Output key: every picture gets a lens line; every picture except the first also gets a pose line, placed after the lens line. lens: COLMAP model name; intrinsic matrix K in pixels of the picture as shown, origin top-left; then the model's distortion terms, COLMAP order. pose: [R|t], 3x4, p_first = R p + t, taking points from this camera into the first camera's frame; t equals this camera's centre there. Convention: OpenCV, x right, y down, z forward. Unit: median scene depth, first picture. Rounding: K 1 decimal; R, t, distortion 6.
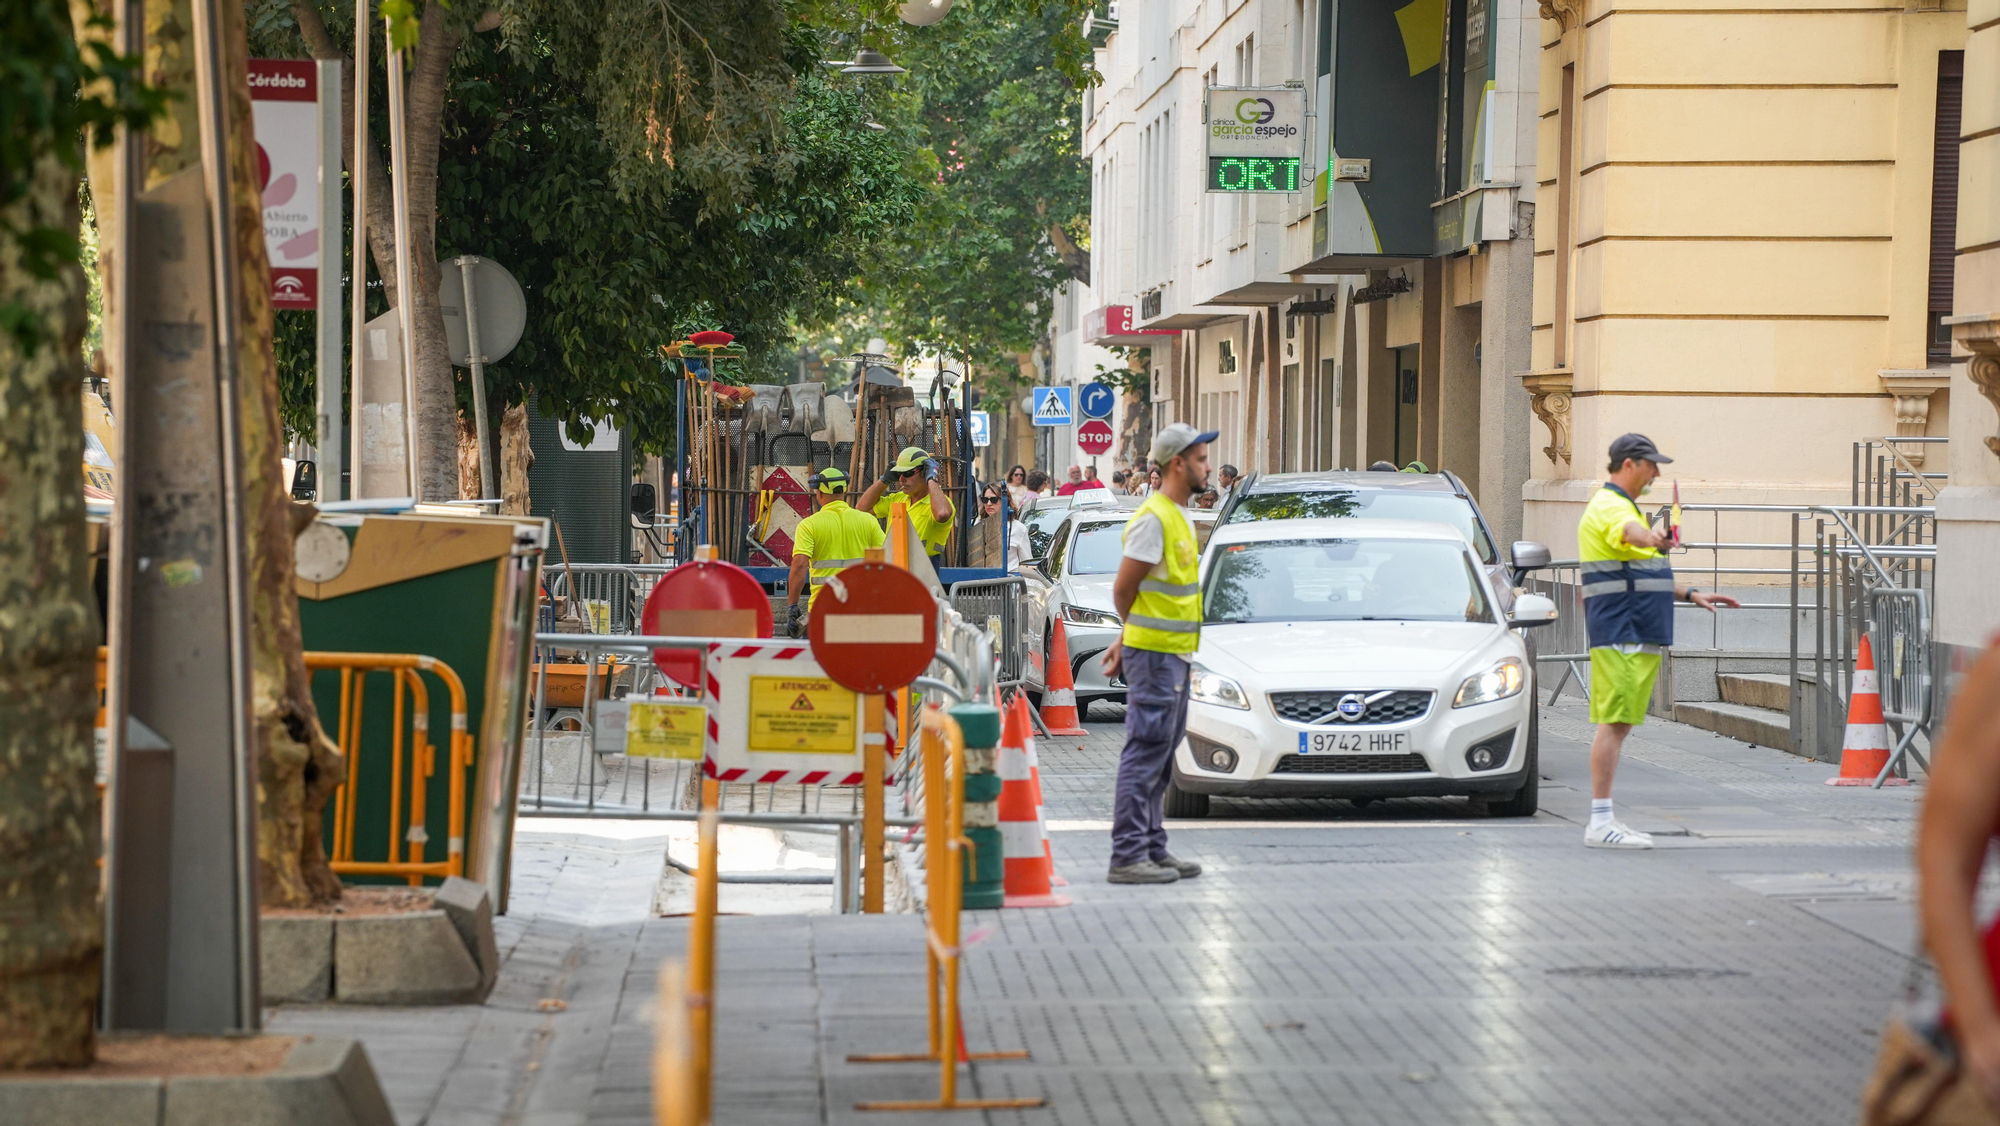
lens RADIAL K [[11714.5, 0, 1000.0], [0, 11714.5, 563.0], [0, 0, 1]] dist [3.217245, 4.112787]
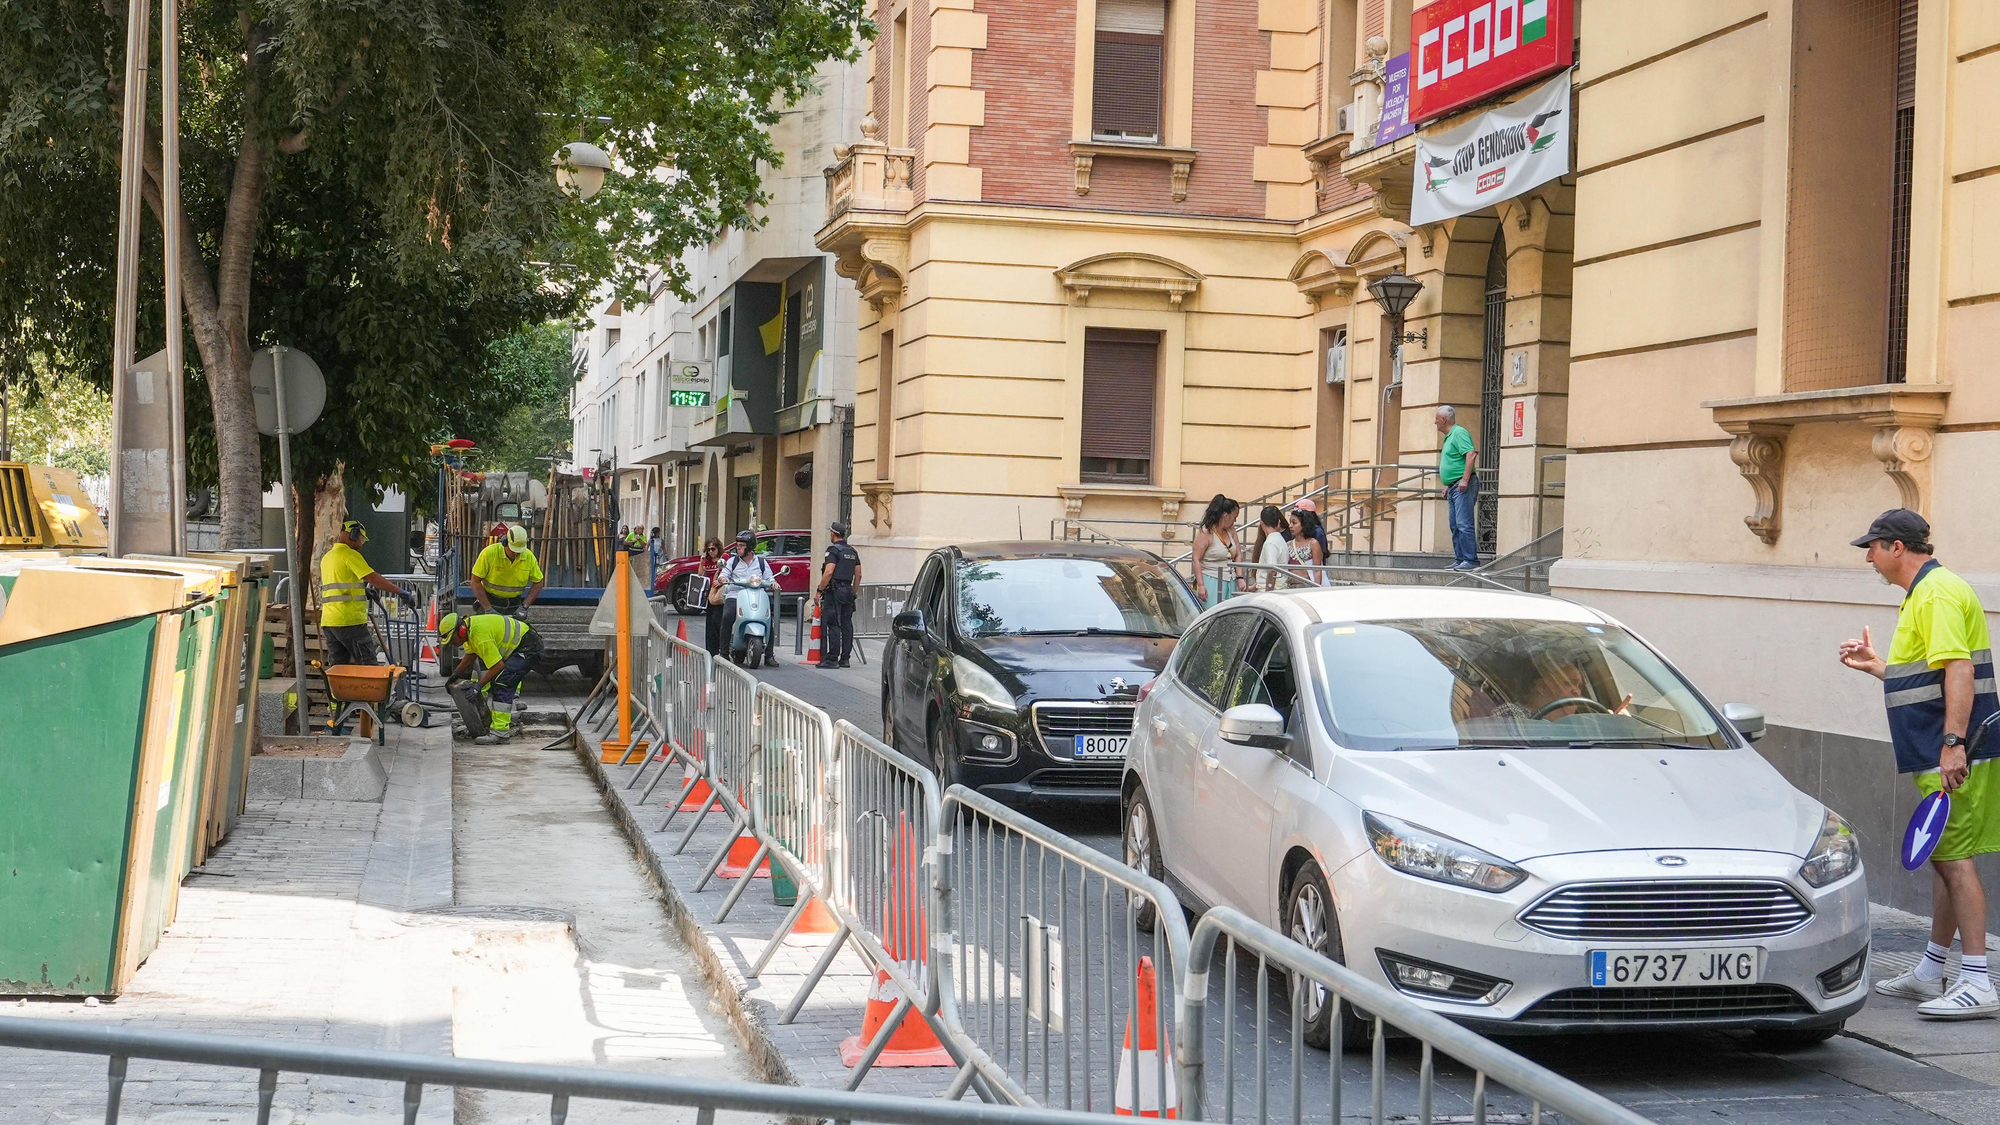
lens RADIAL K [[2944.3, 0, 1000.0], [0, 2944.3, 562.5], [0, 0, 1]] dist [-0.055646, -0.008473]
pose [[0.986126, 0.016025, 0.165224, -0.017840], [-0.016614, 0.999860, 0.002178, -0.004584], [-0.165166, -0.004893, 0.986254, 0.579491]]
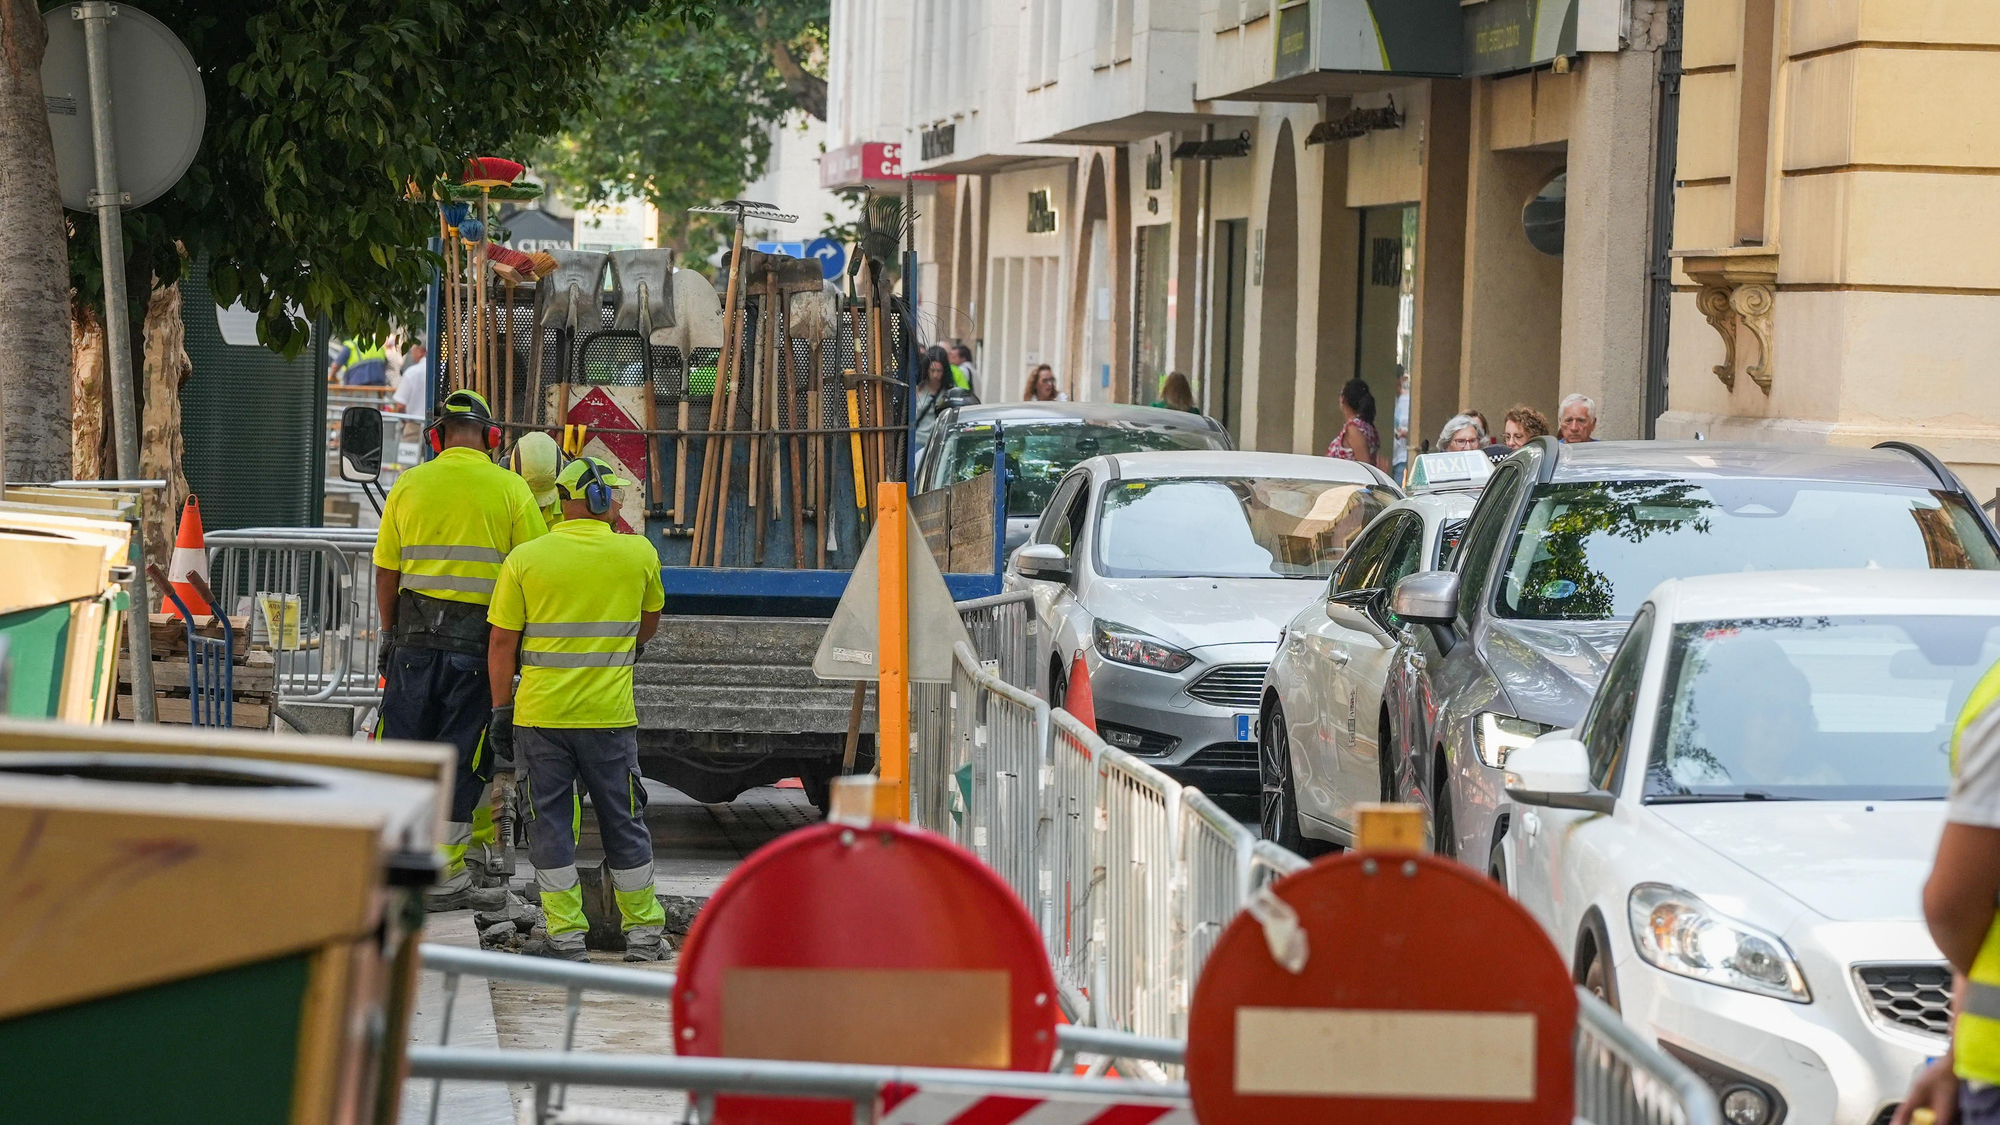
lens RADIAL K [[12059.1, 0, 1000.0], [0, 12059.1, 562.5], [0, 0, 1]] dist [1.464738, -10.133848]
pose [[0.999167, 0.021151, 0.034896, -0.019531], [-0.021572, 0.999698, 0.011735, -0.006919], [-0.034637, -0.012478, 0.999322, 0.382460]]
